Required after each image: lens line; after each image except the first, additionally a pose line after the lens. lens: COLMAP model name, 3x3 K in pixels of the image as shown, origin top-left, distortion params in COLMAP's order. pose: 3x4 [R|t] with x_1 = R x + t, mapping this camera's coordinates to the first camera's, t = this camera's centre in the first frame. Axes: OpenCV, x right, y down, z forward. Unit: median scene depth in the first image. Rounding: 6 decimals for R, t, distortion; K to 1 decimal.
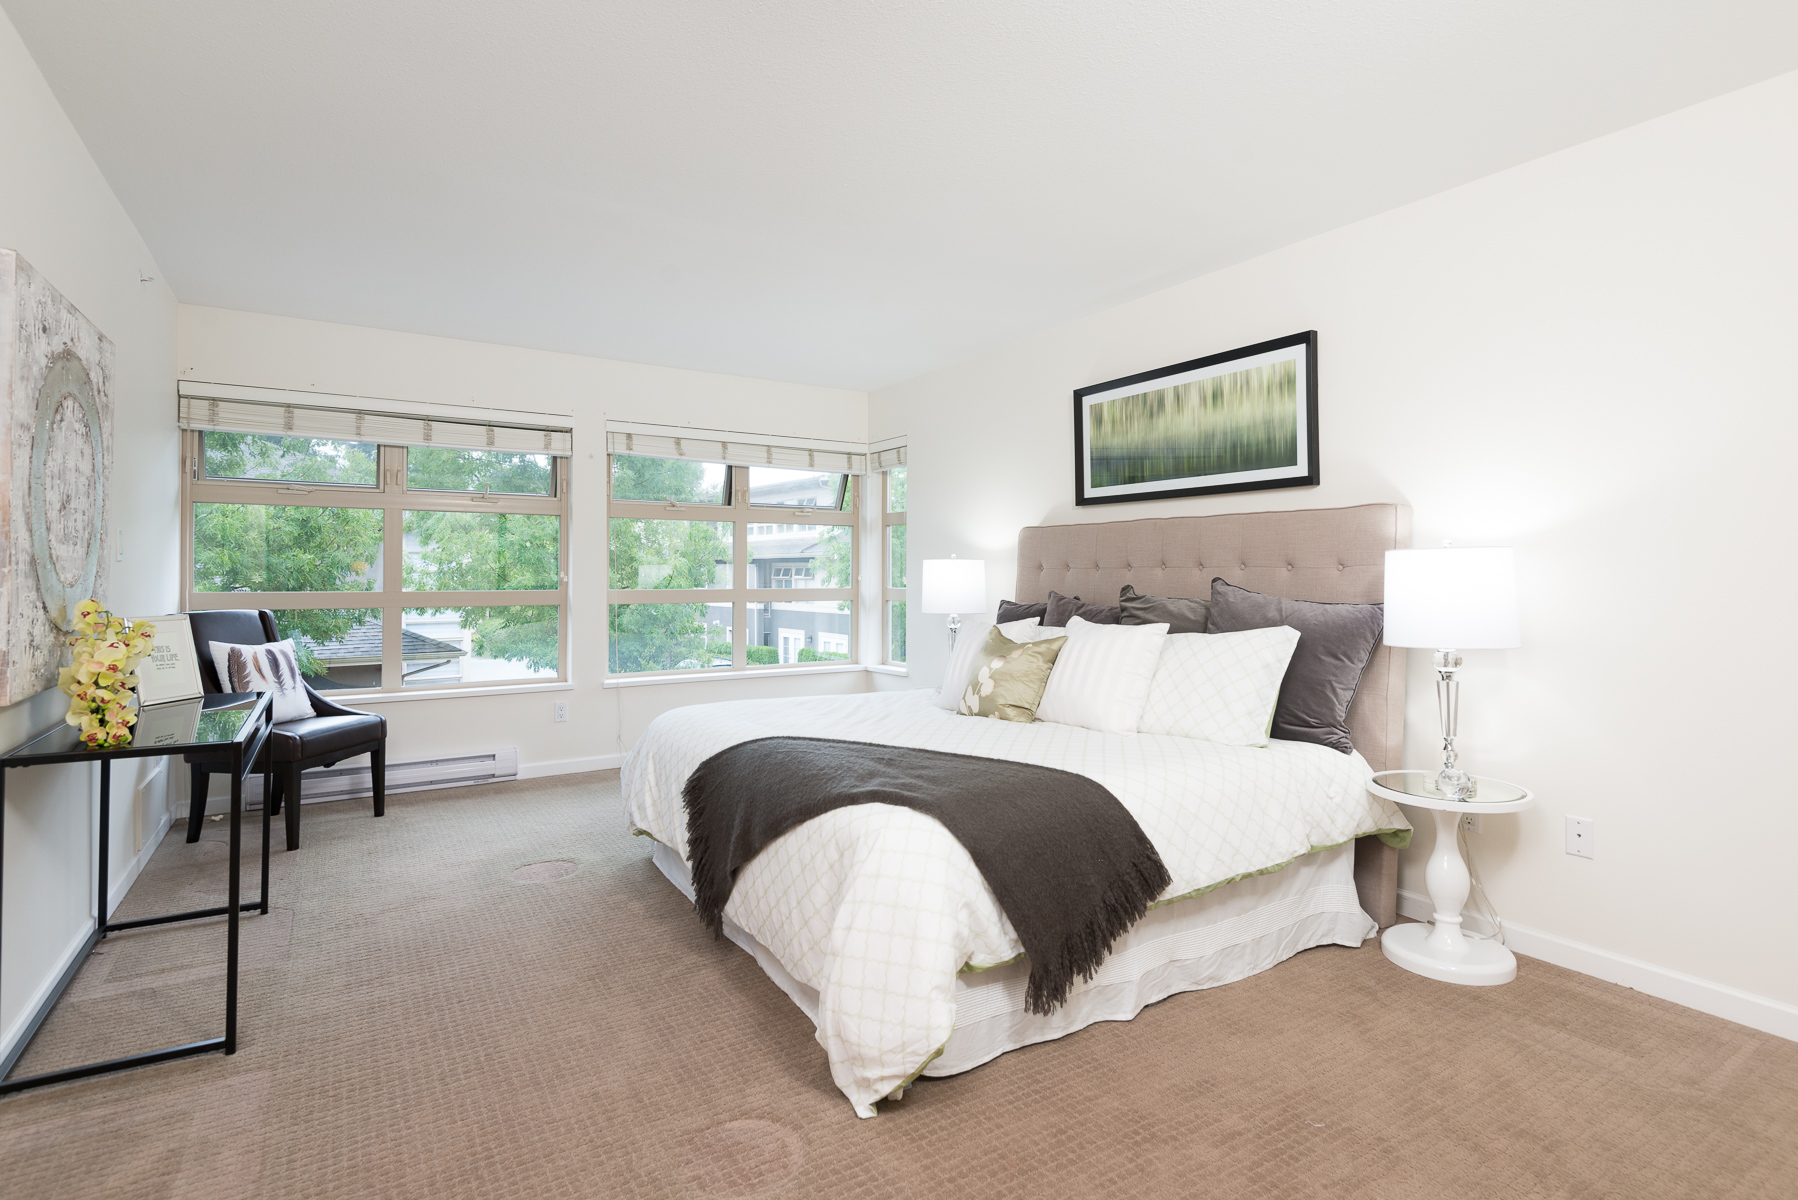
lens RADIAL K [[898.7, 0, 920.3], [0, 898.7, 571.8], [0, 0, 1]] dist [0.015685, -0.006789]
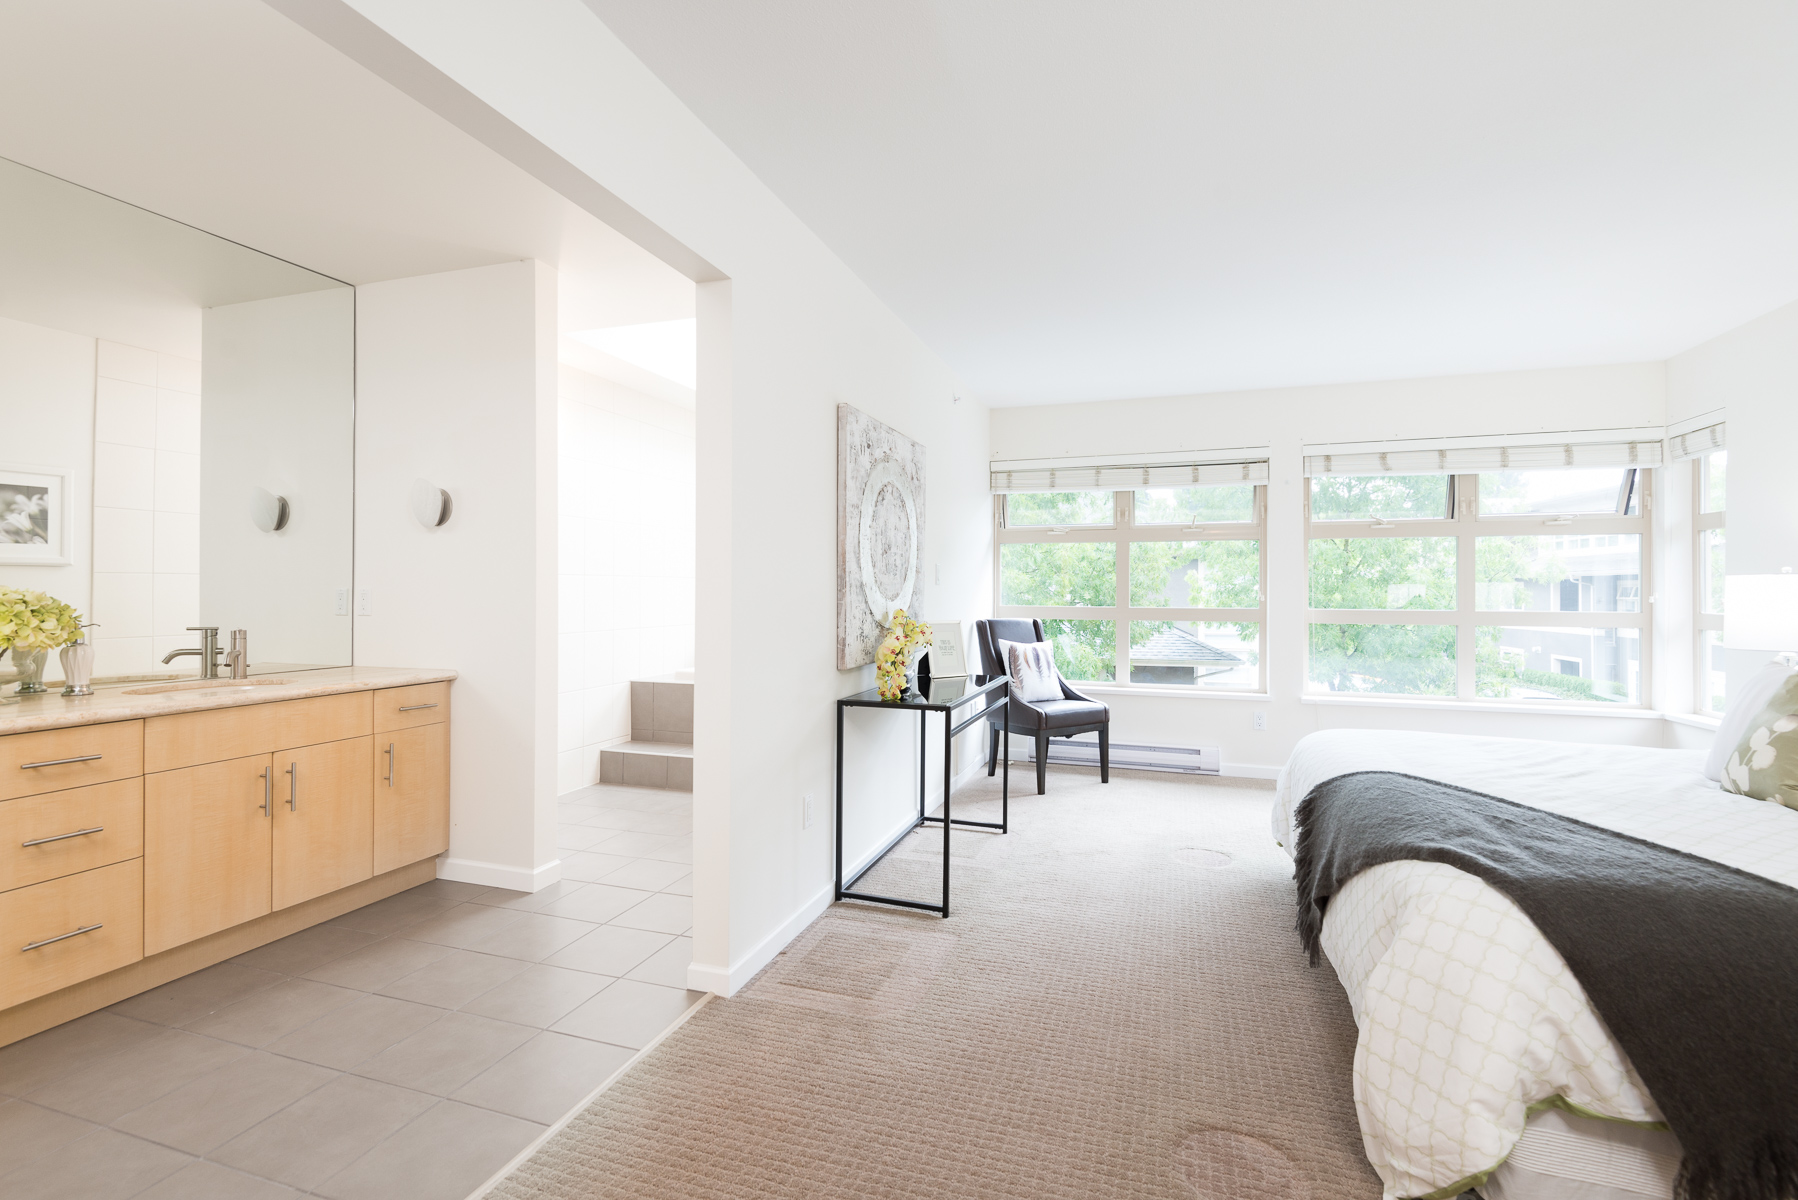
lens RADIAL K [[813.0, 0, 895.7], [0, 813.0, 595.8], [0, 0, 1]] dist [0.024148, -0.011877]
pose [[0.625677, 0.005029, -0.780066, 0.123606], [-0.000594, 0.999982, 0.005971, -0.000933], [0.780082, -0.003273, 0.625669, 0.056432]]
